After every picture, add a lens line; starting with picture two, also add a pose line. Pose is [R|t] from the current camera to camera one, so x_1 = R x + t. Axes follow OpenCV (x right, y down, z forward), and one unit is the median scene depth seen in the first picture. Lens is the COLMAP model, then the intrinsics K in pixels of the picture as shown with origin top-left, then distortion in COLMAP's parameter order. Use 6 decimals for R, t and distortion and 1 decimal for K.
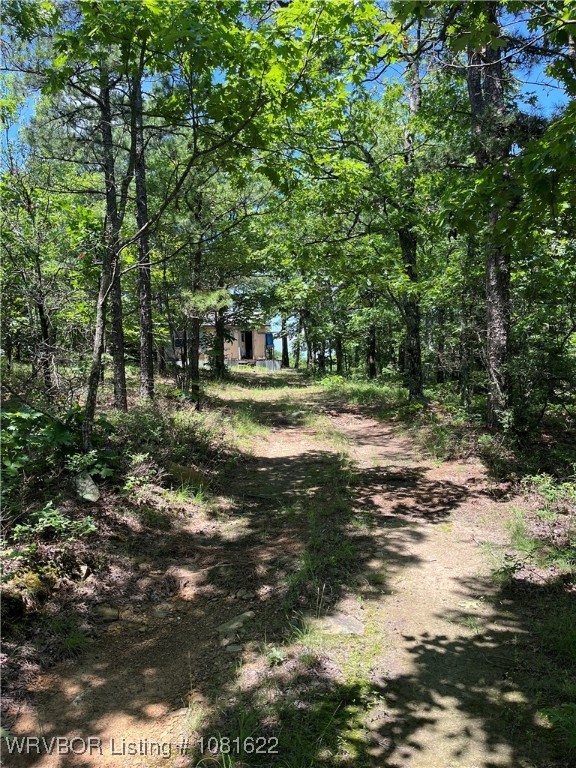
lens RADIAL K [[580.4, 0, 288.9], [0, 580.4, 383.4], [0, 0, 1]] dist [0.003114, -0.000465]
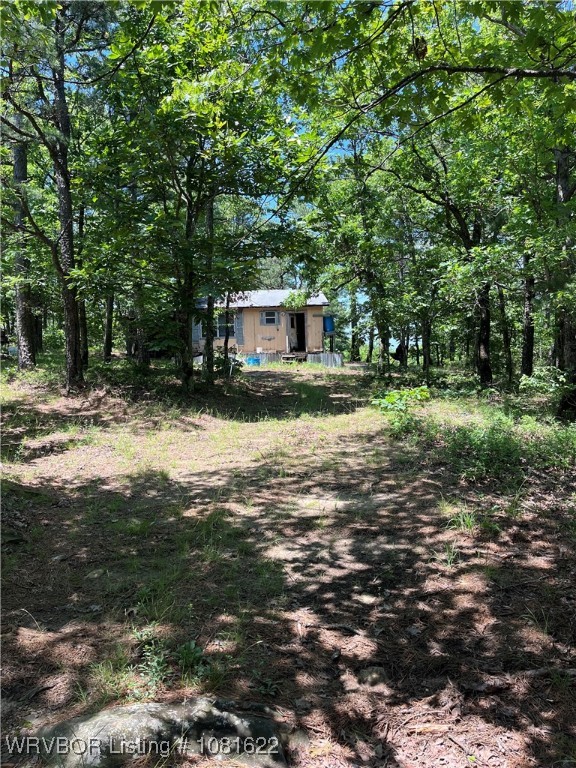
lens RADIAL K [[580.4, 0, 286.0], [0, 580.4, 383.3], [0, 0, 1]] dist [0.003114, -0.000465]
pose [[0.987525, -0.007102, -0.157300, 0.027468], [0.009671, 0.999832, 0.015579, -0.013497], [0.157163, -0.016906, 0.987428, 0.274511]]
